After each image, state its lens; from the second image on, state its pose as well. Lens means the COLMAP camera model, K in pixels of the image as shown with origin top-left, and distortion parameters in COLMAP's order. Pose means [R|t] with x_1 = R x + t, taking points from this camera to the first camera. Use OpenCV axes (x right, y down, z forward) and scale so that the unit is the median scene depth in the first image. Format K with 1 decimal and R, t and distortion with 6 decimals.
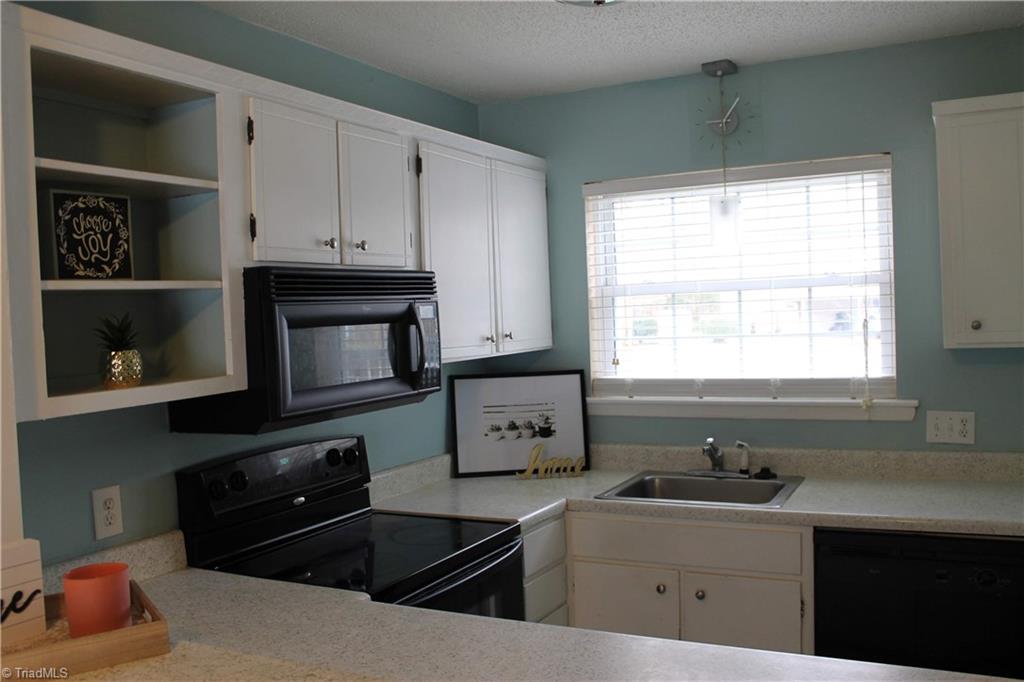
lens RADIAL K [[902.0, 0, 523.3], [0, 902.0, 341.1], [0, 0, 1]] dist [-0.153331, 0.138413]
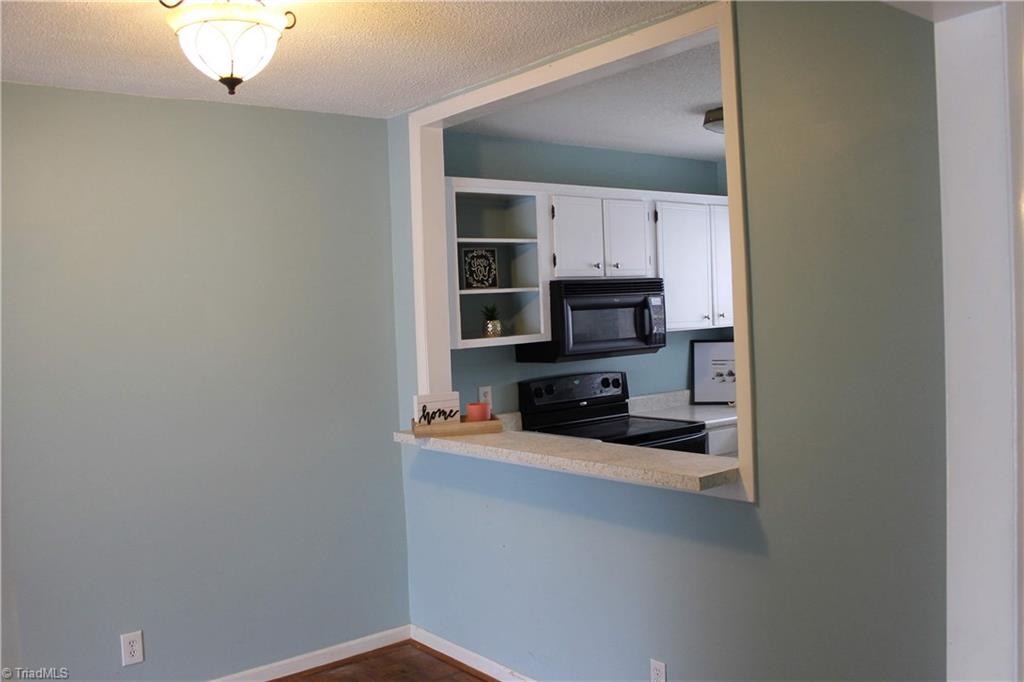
lens RADIAL K [[902.0, 0, 523.3], [0, 902.0, 341.1], [0, 0, 1]] dist [-0.153331, 0.138413]
pose [[0.915127, 0.020601, -0.402640, 0.361346], [-0.010272, 0.999561, 0.027795, -0.000906], [0.403035, -0.021300, 0.914936, -0.712969]]
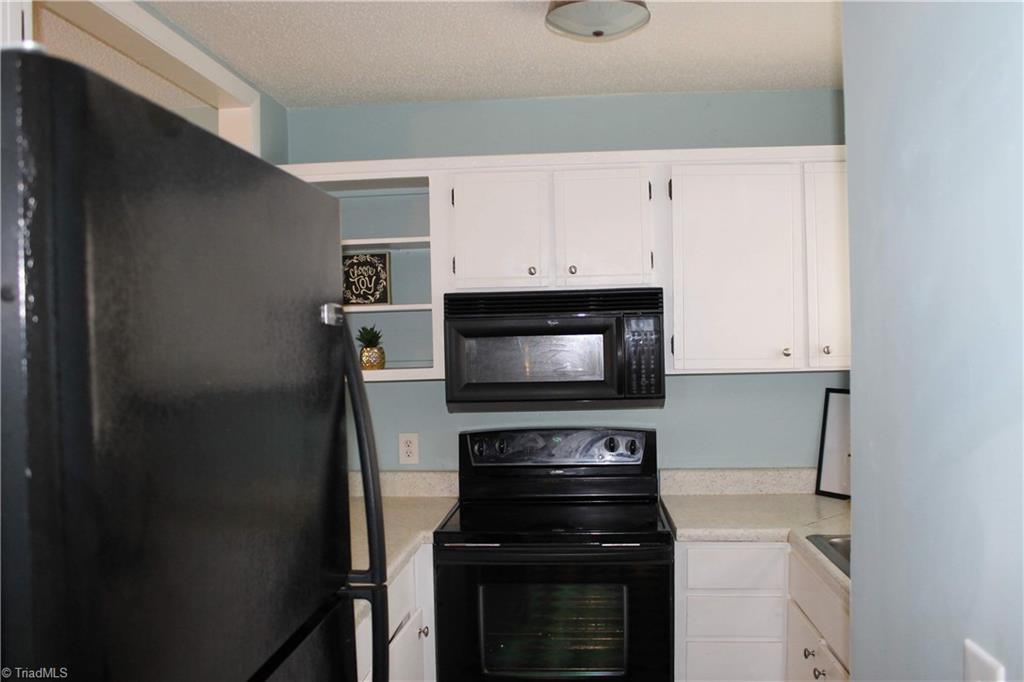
lens RADIAL K [[902.0, 0, 523.3], [0, 902.0, 341.1], [0, 0, 1]] dist [-0.153331, 0.138413]
pose [[0.388124, 0.043370, -0.920586, 0.842757], [-0.023162, 0.999036, 0.037300, -0.049897], [0.921316, 0.006845, 0.388755, 0.428276]]
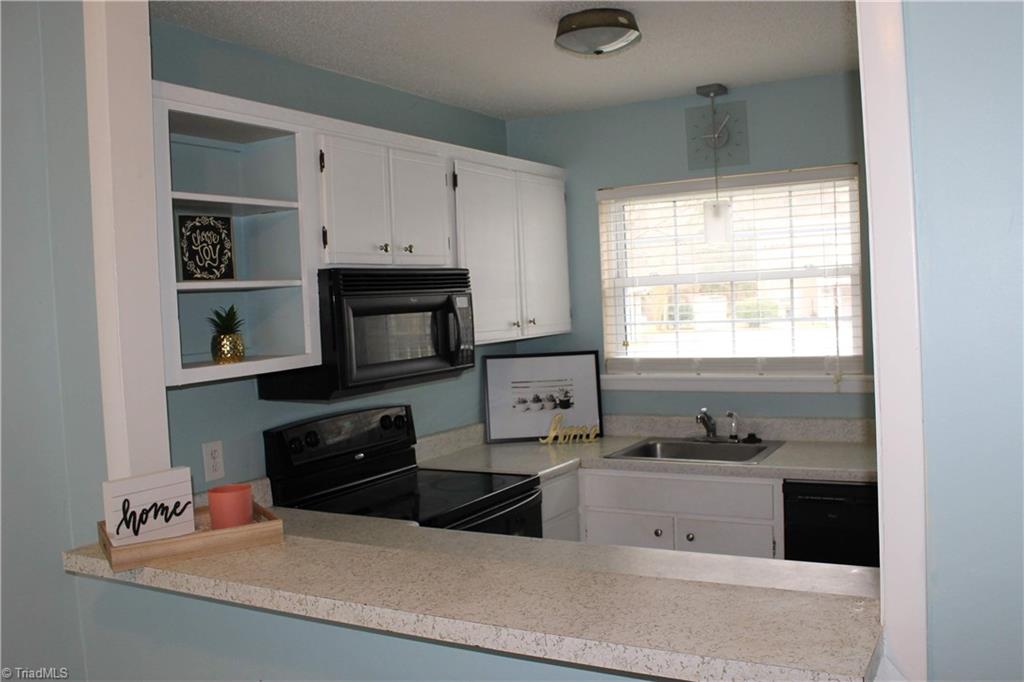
lens RADIAL K [[902.0, 0, 523.3], [0, 902.0, 341.1], [0, 0, 1]] dist [-0.153331, 0.138413]
pose [[0.999114, -0.004206, -0.041863, 0.025613], [0.004852, 0.999871, 0.015335, 0.001770], [0.041793, -0.015525, 0.999006, -0.211827]]
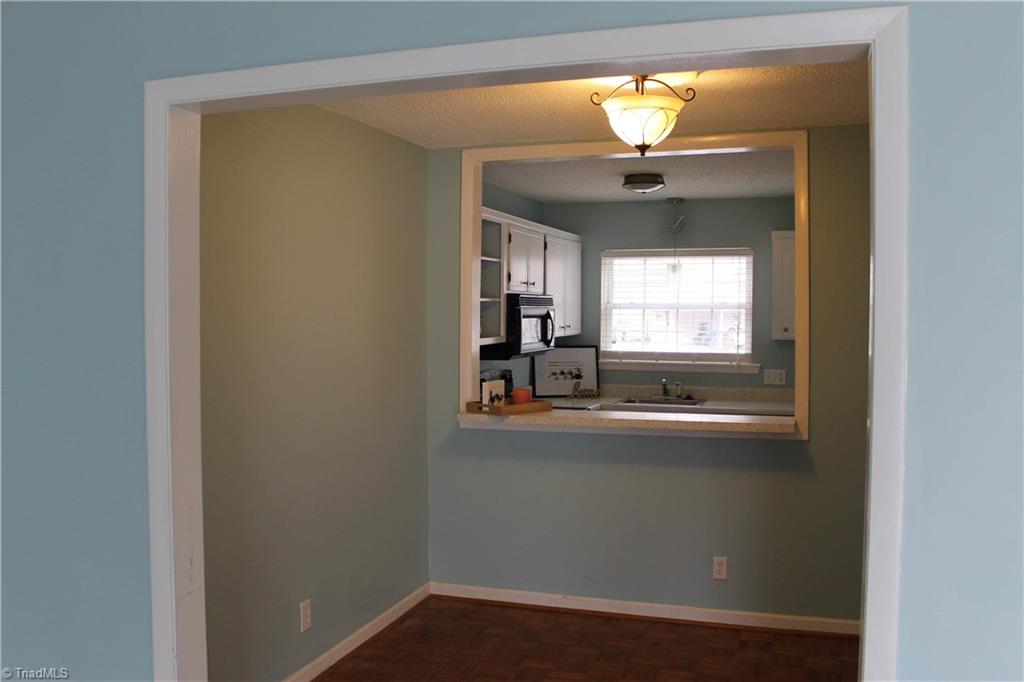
lens RADIAL K [[902.0, 0, 523.3], [0, 902.0, 341.1], [0, 0, 1]] dist [-0.153331, 0.138413]
pose [[0.988059, 0.039263, 0.148987, -0.502070], [-0.039050, 0.999228, -0.004351, 0.047896], [-0.149043, -0.001519, 0.988830, -1.190461]]
